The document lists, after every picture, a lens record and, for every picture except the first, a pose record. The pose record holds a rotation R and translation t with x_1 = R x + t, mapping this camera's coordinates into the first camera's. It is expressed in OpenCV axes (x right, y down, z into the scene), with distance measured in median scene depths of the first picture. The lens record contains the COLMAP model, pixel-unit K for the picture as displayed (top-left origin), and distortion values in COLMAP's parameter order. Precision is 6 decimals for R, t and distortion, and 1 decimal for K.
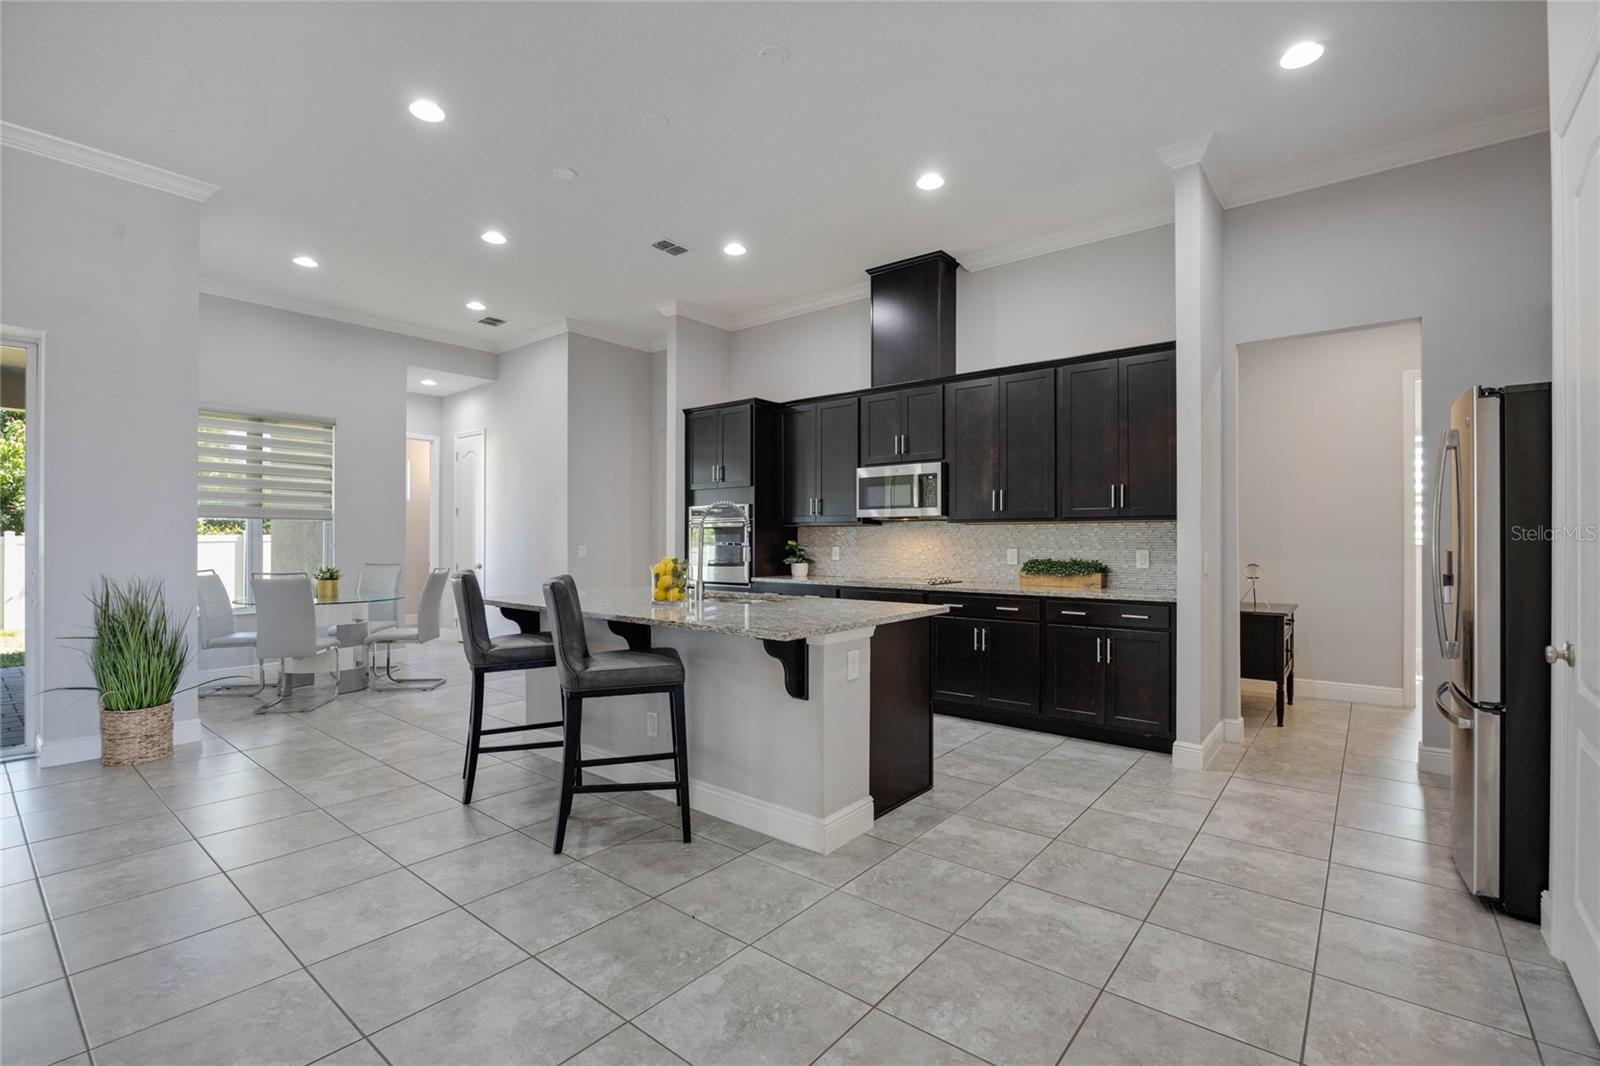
lens RADIAL K [[711.6, 0, 801.1], [0, 711.6, 540.3], [0, 0, 1]] dist [-0.015712, 0.000996]
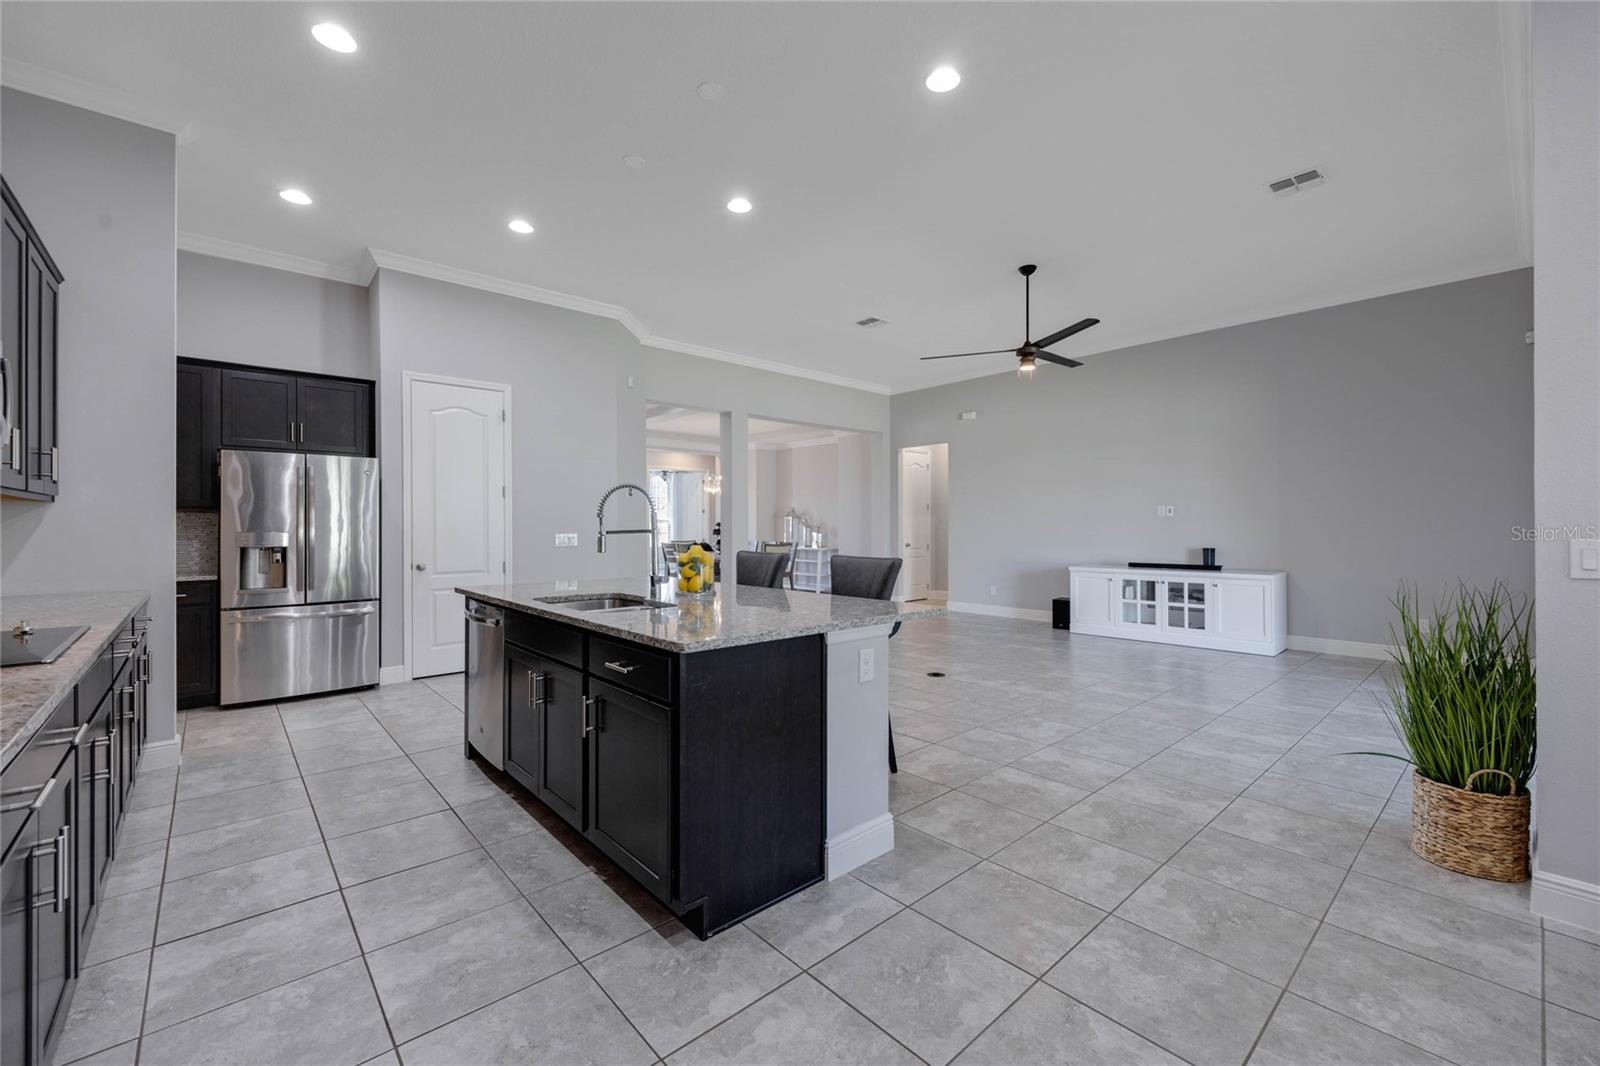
lens RADIAL K [[657.3, 0, 797.8], [0, 657.3, 523.2], [0, 0, 1]] dist [0.009482, -0.001074]
pose [[-0.986830, 0.000942, 0.161757, -0.328221], [0.000482, 0.999996, -0.002887, -0.002373], [-0.161759, -0.002771, -0.986826, 1.310323]]
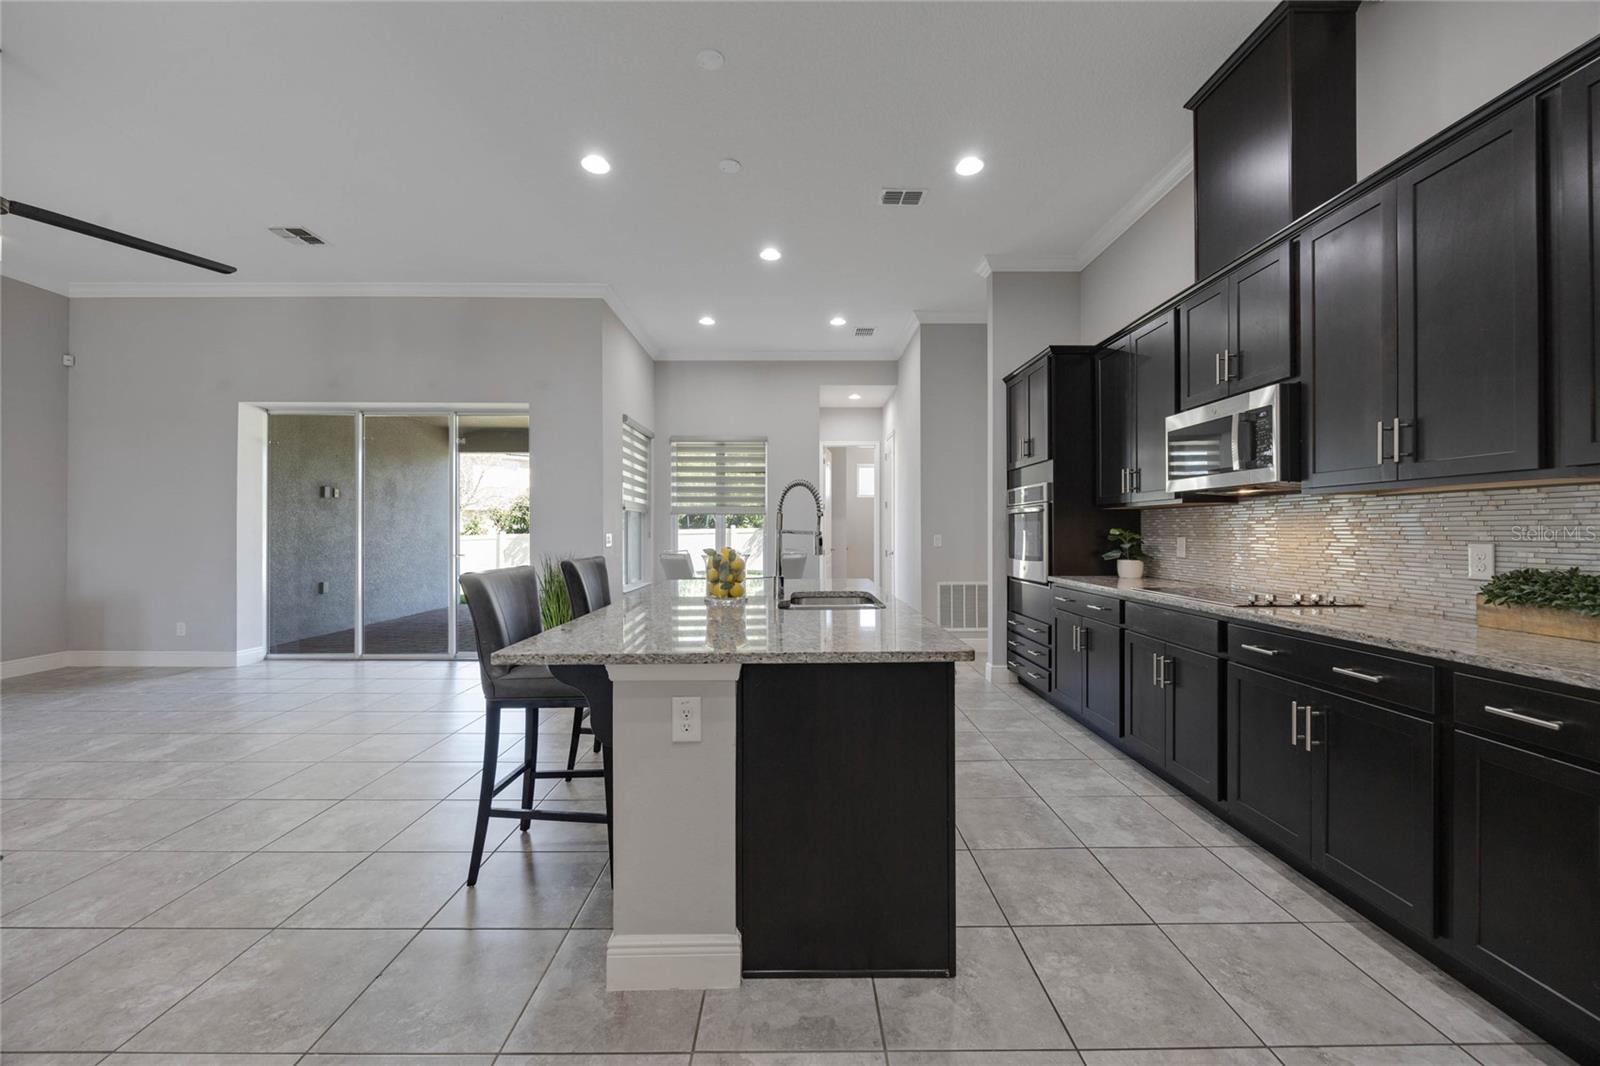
lens RADIAL K [[616.5, 0, 798.8], [0, 616.5, 531.2], [0, 0, 1]] dist [-0.005349, 0.000699]
pose [[0.634424, -0.000683, -0.772985, 0.326855], [0.001575, 0.999999, 0.000408, 0.002615], [0.772984, -0.001476, 0.634424, 0.416014]]
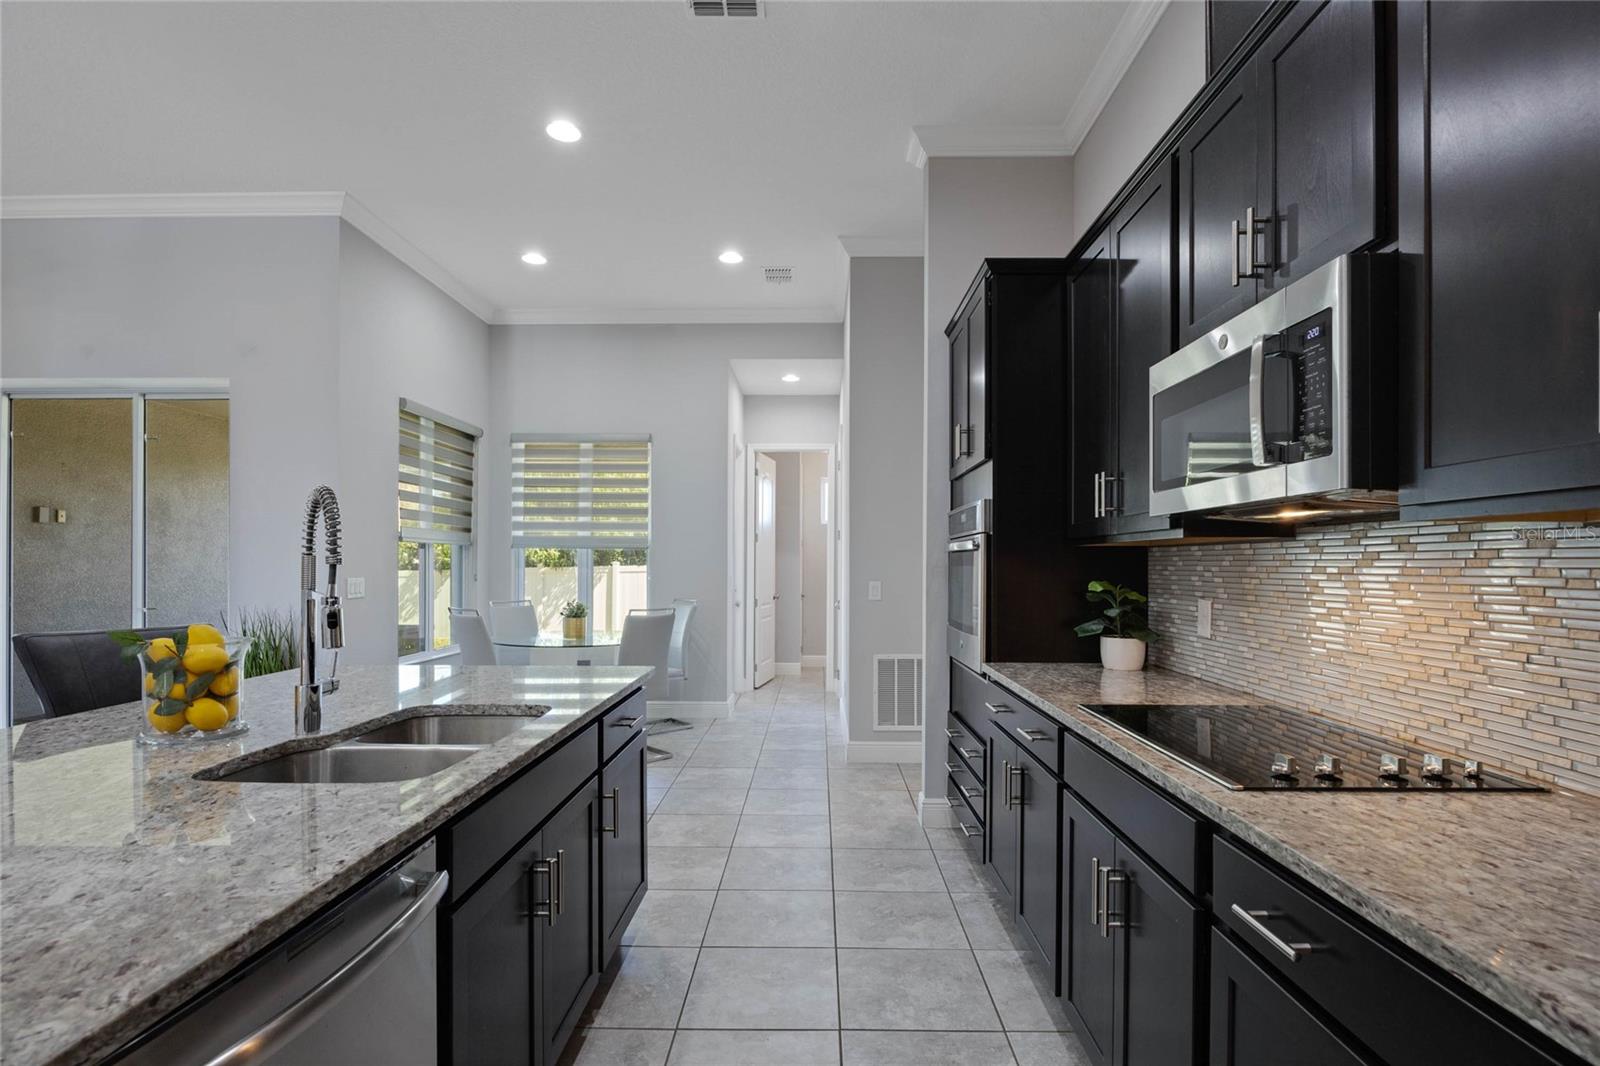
lens RADIAL K [[770.6, 0, 797.1], [0, 770.6, 566.0], [0, 0, 1]] dist [-0.009490, 0.000963]
pose [[0.608731, 0.002733, -0.793372, 0.283799], [-0.003331, 0.999994, 0.000888, -0.009882], [0.793369, 0.002102, 0.608737, 0.712772]]
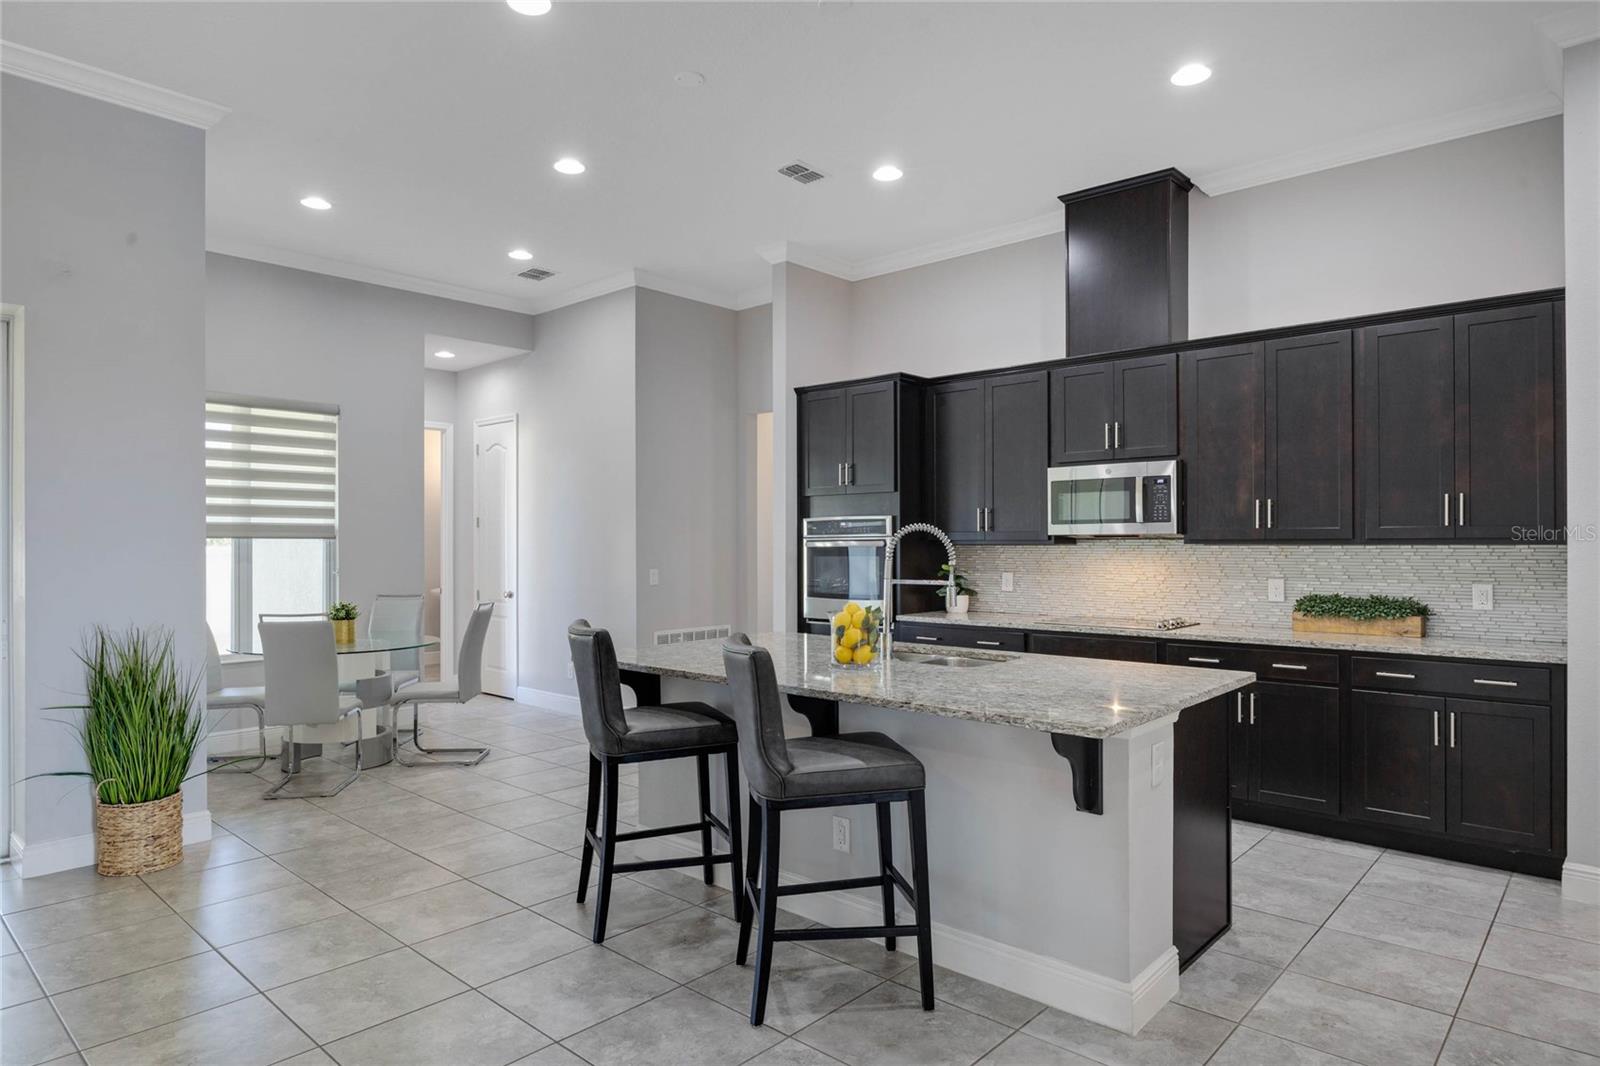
lens RADIAL K [[934.8, 0, 800.6], [0, 934.8, 543.7], [0, 0, 1]] dist [-0.008591, 0.000627]
pose [[0.998261, -0.004142, -0.058804, -0.130253], [0.004155, 0.999991, 0.000092, -0.026599], [0.058803, -0.000336, 0.998270, 0.027462]]
